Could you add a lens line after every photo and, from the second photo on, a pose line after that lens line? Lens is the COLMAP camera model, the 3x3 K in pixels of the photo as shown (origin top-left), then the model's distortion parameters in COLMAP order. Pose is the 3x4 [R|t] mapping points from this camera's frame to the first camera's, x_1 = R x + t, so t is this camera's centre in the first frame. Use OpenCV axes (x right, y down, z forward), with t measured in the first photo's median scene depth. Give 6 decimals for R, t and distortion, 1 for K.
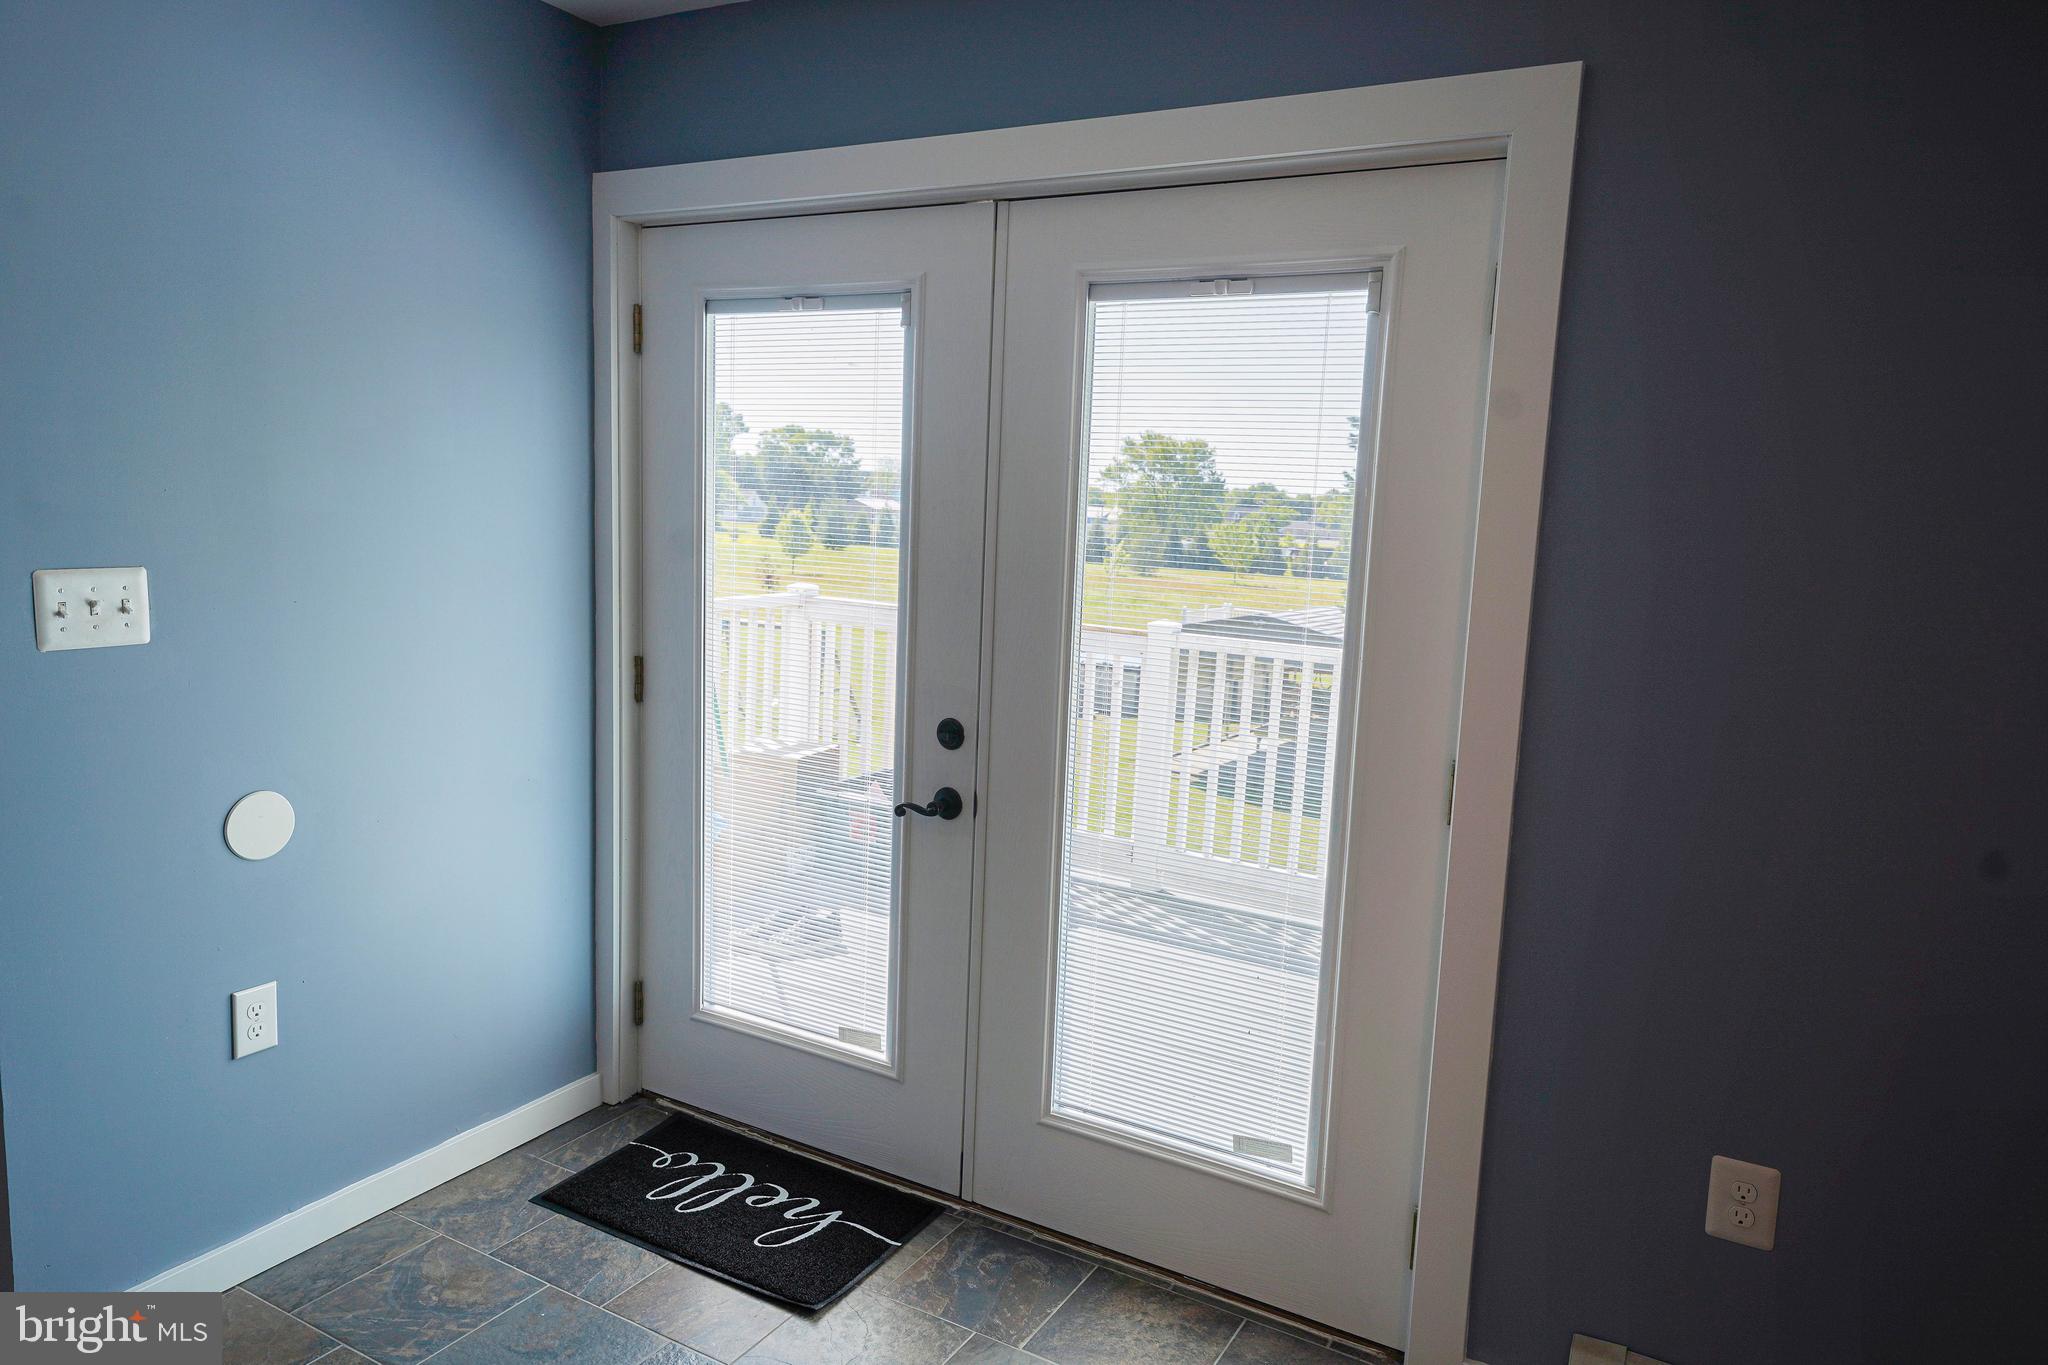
lens RADIAL K [[1329.4, 0, 1033.3], [0, 1329.4, 675.5], [0, 0, 1]] dist [0.001568, -0.001780]
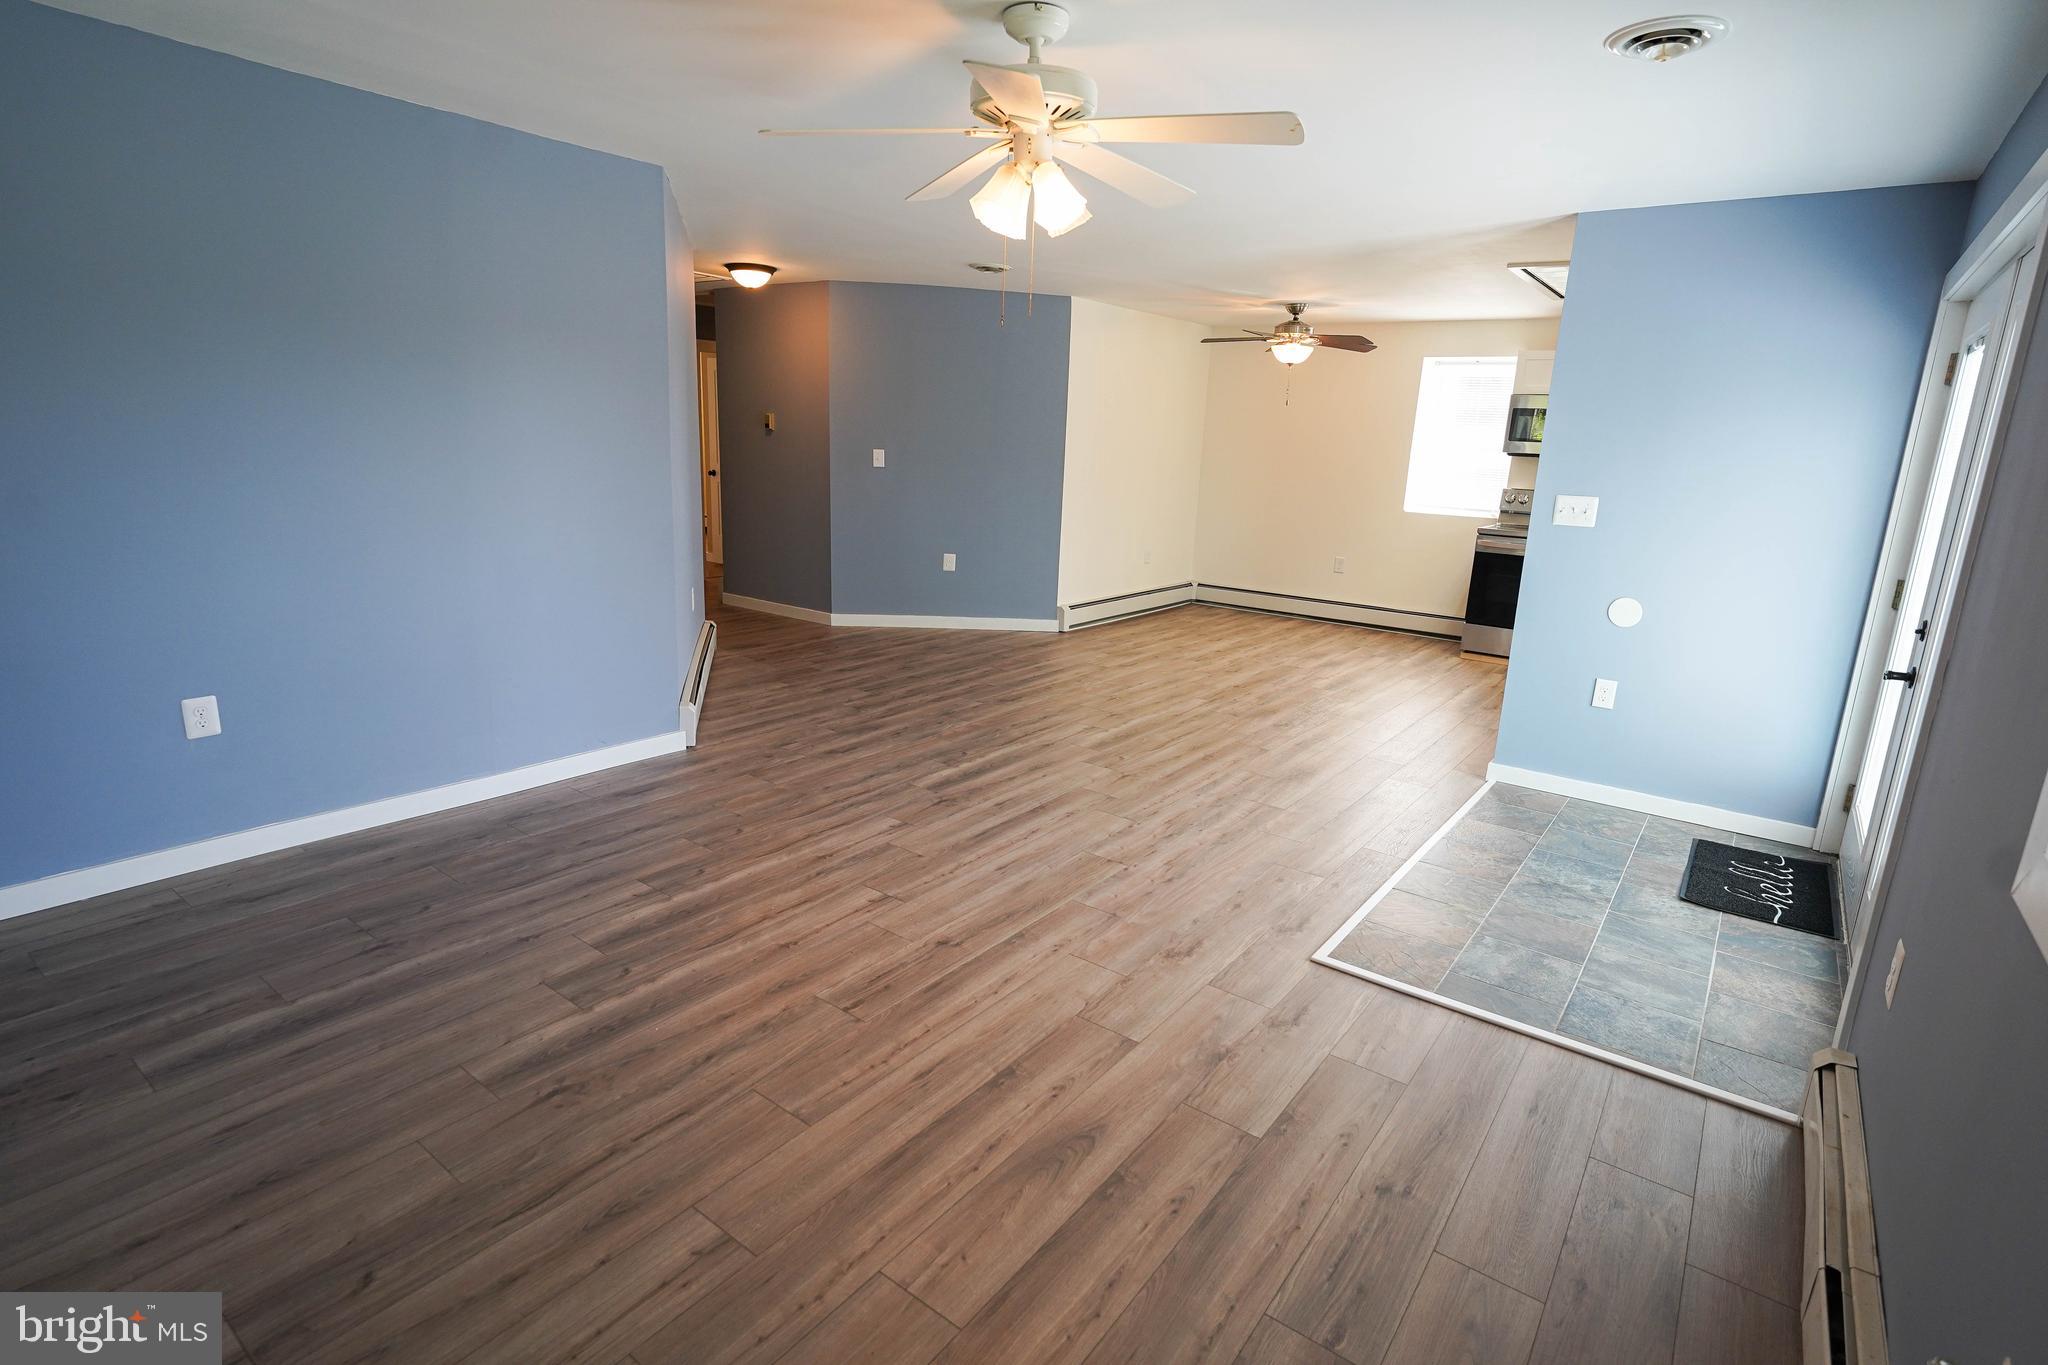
lens RADIAL K [[1006.2, 0, 1019.9], [0, 1006.2, 677.3], [0, 0, 1]] dist [-0.005604, -0.000156]
pose [[-0.133437, 0.181606, -0.974276, 1.156232], [-0.180474, 0.962177, 0.204068, 0.047829], [0.974486, 0.203062, -0.095615, 0.136608]]
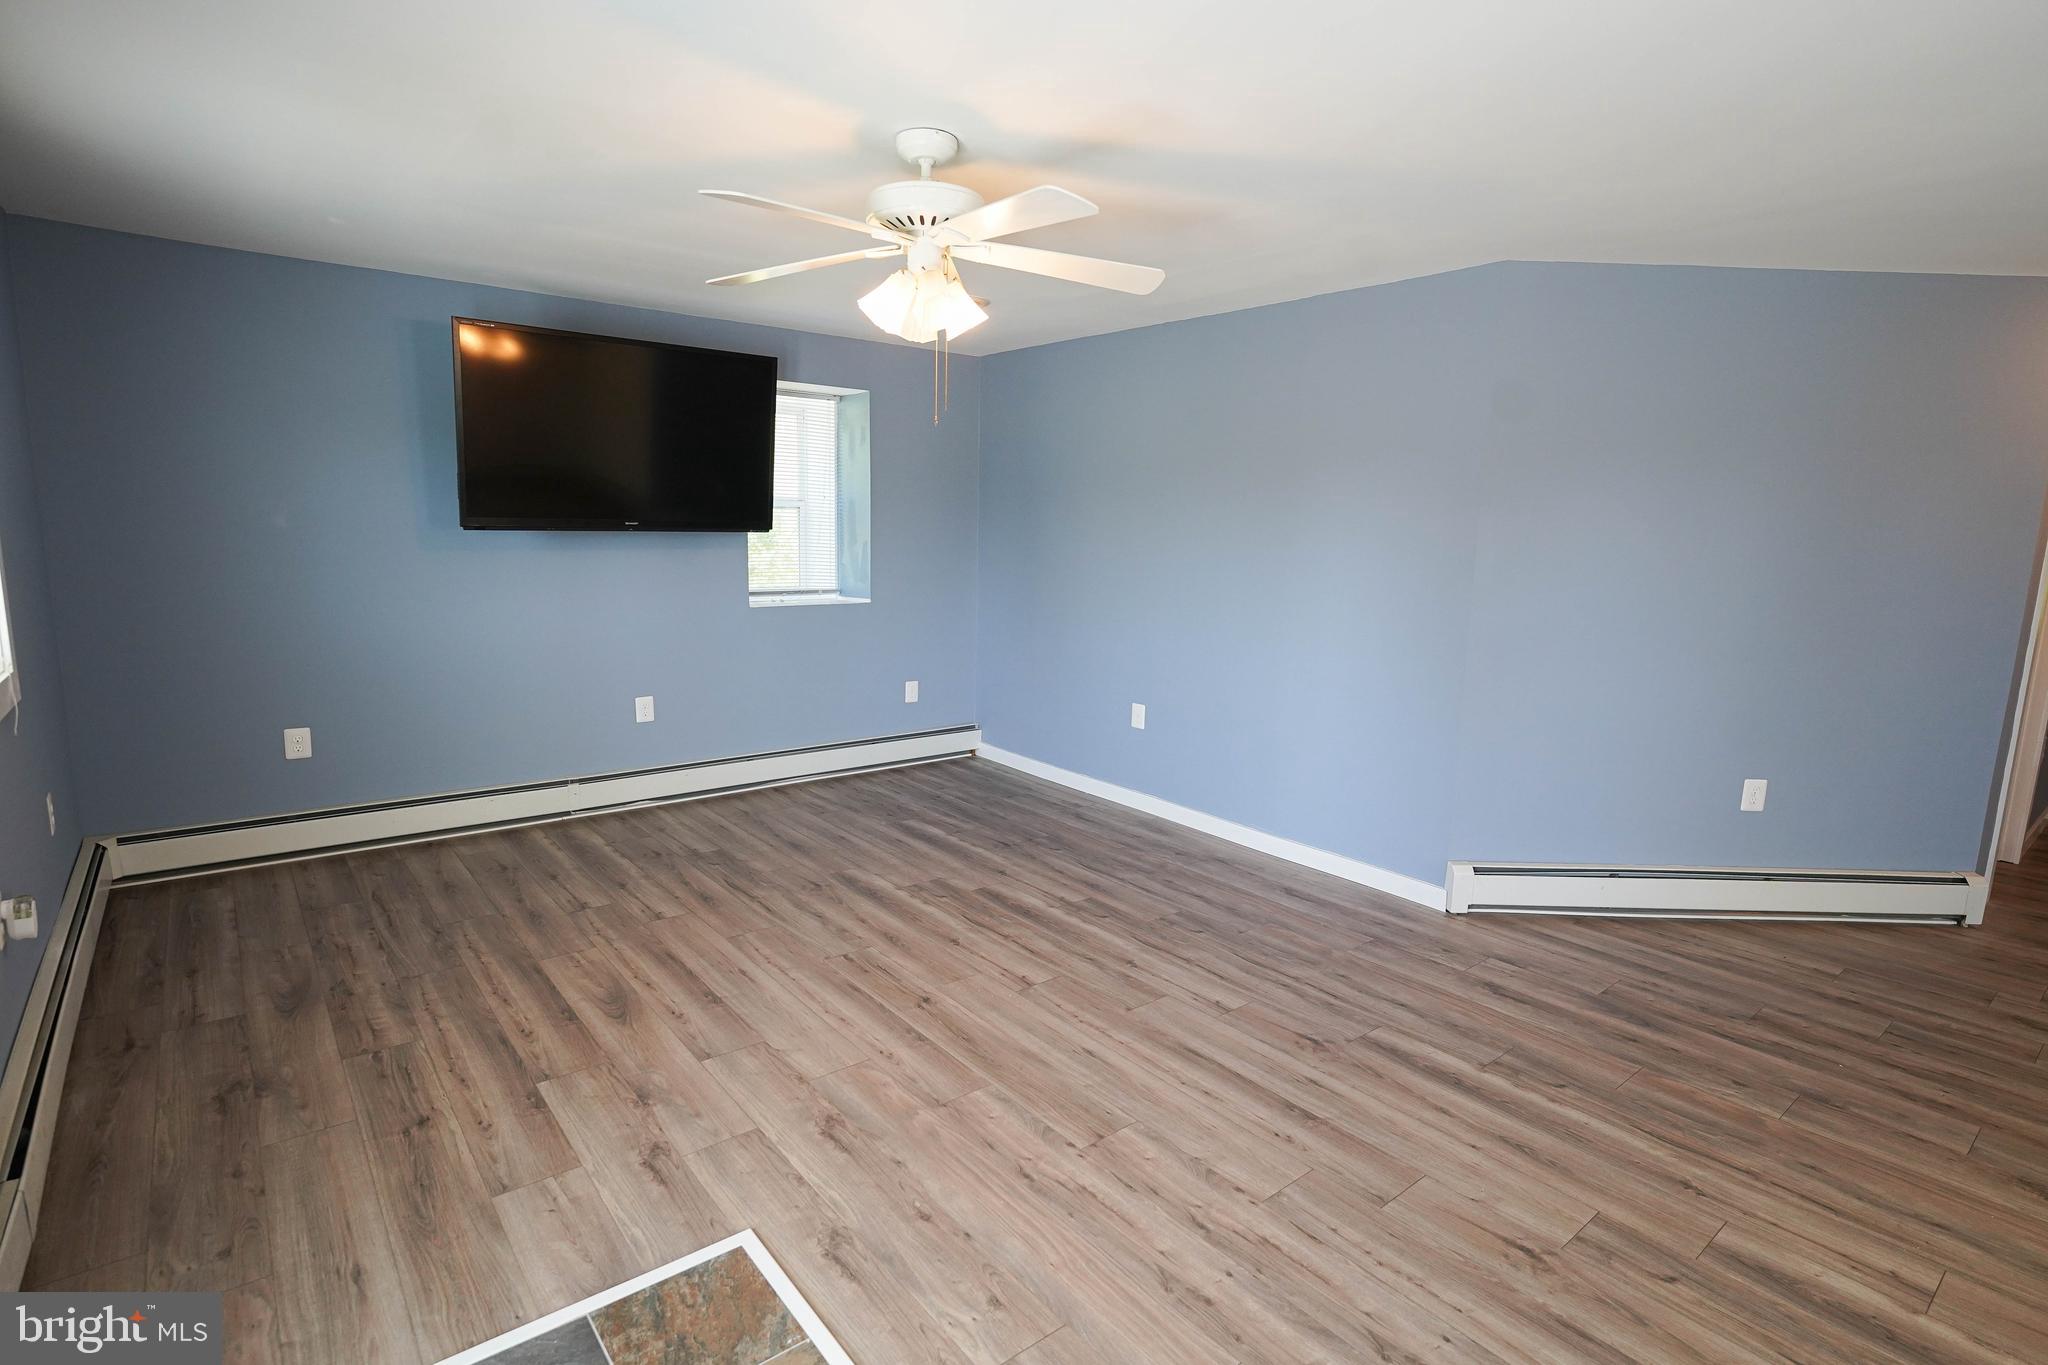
lens RADIAL K [[1006.2, 0, 1018.1], [0, 1006.2, 682.7], [0, 0, 1]] dist [-0.005604, -0.000156]
pose [[-0.925713, -0.126842, 0.356325, -0.313973], [-0.016819, 0.954963, 0.296247, -0.132562], [-0.377853, 0.268247, -0.886155, 0.901749]]
